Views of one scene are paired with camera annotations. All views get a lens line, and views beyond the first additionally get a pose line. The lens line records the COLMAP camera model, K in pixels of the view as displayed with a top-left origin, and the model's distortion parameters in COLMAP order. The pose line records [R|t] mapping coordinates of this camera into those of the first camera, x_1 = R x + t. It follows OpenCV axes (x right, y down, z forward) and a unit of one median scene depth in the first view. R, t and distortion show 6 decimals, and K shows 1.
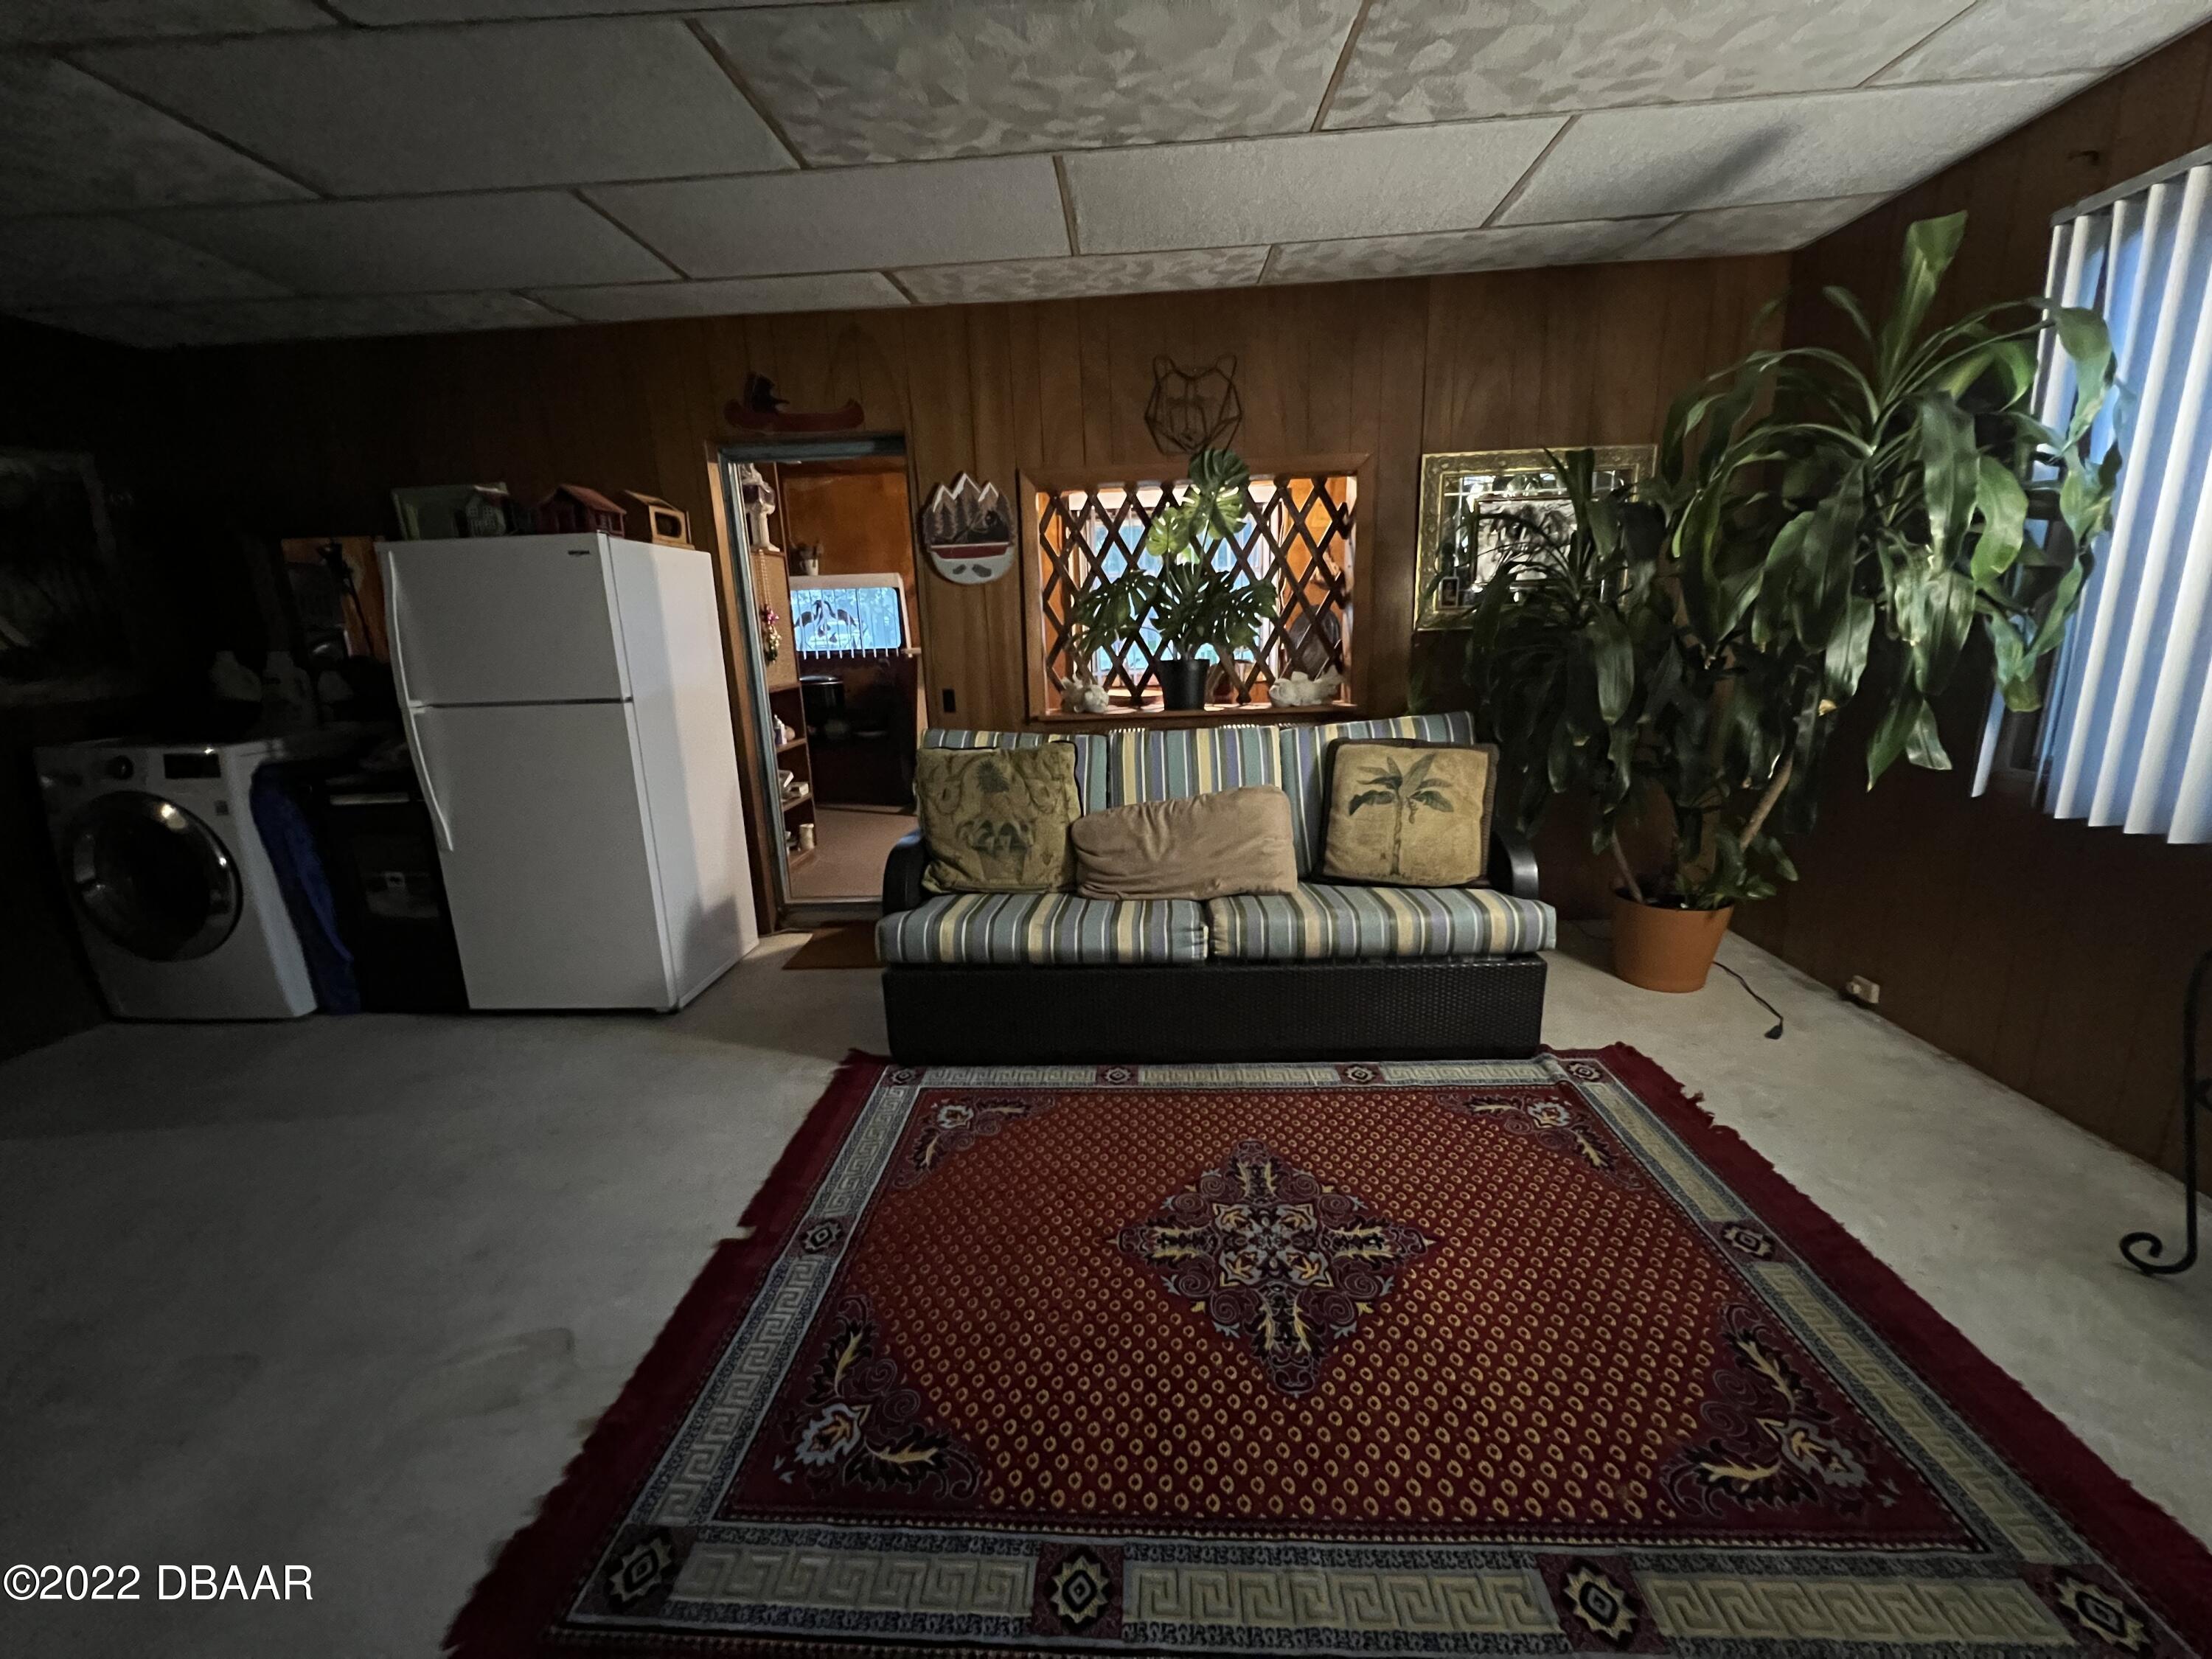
lens RADIAL K [[877.0, 0, 1108.4], [0, 877.0, 828.9], [0, 0, 1]] dist [0.000118, -0.000071]
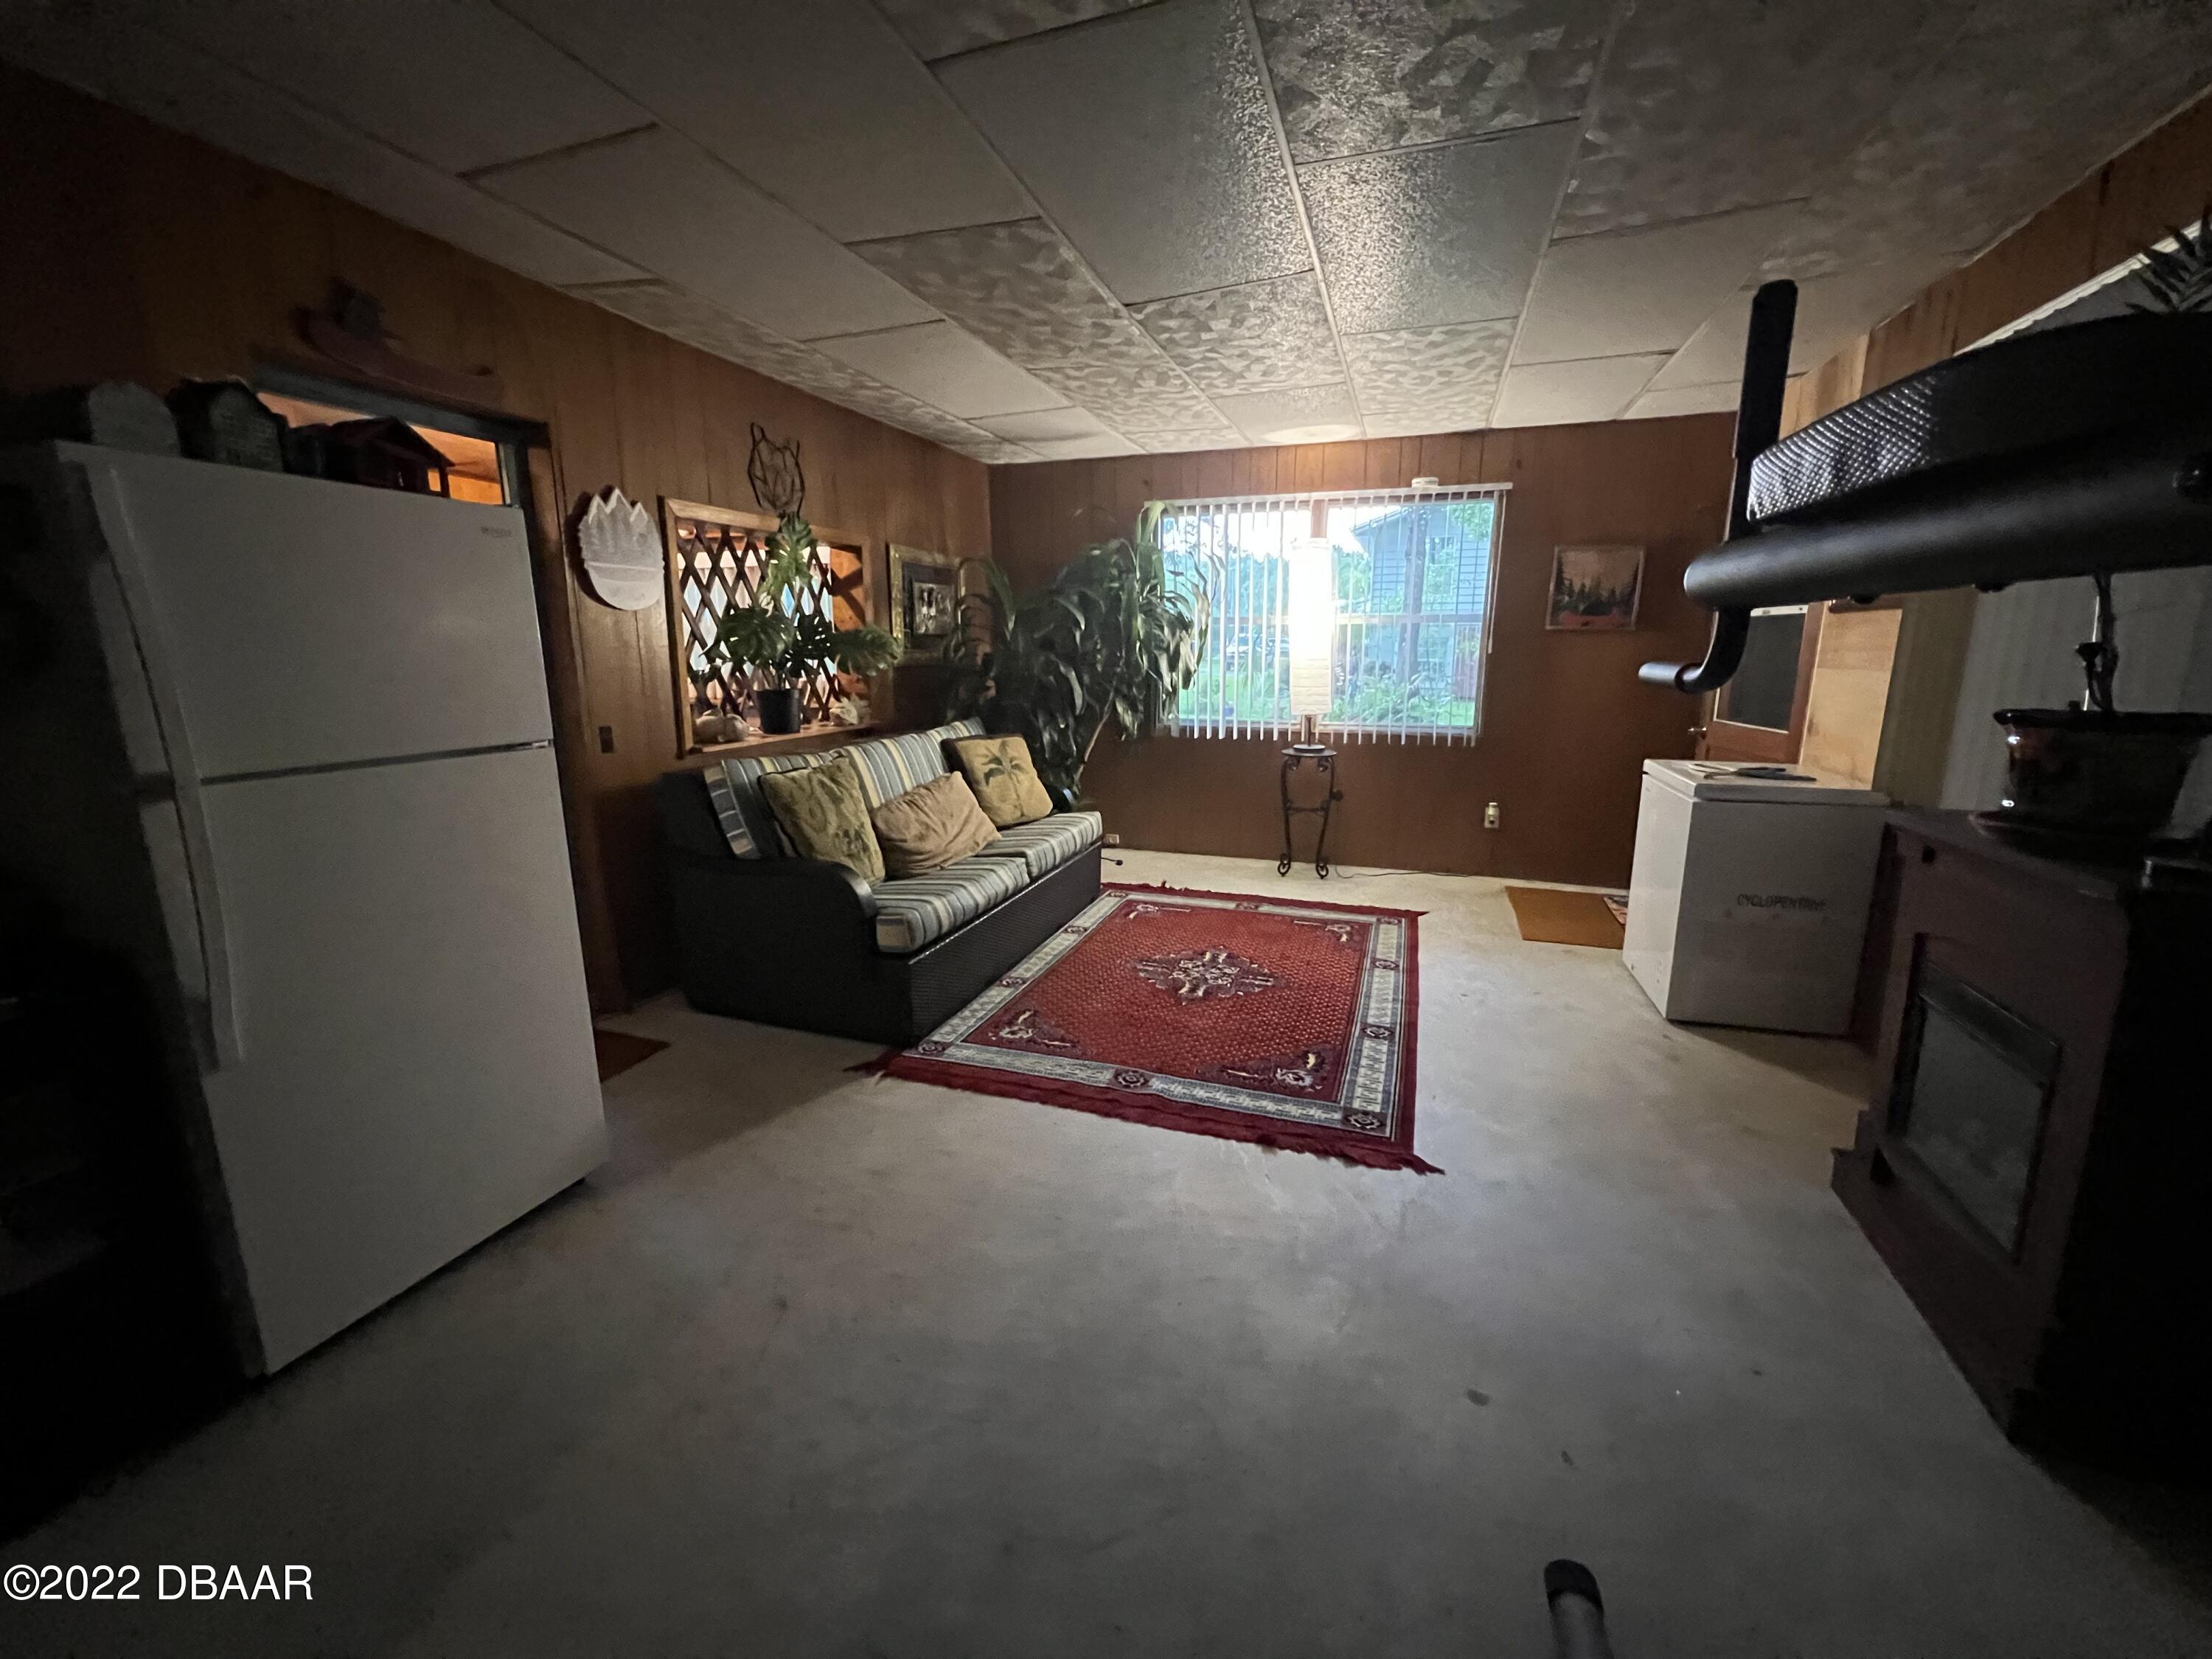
lens RADIAL K [[877.0, 0, 1109.9], [0, 877.0, 816.9], [0, 0, 1]] dist [0.000118, -0.000071]
pose [[0.286898, -0.149630, 0.946203, -1.231163], [0.217584, 0.972089, 0.087750, -0.055993], [-0.932924, 0.180703, 0.311447, 0.399849]]
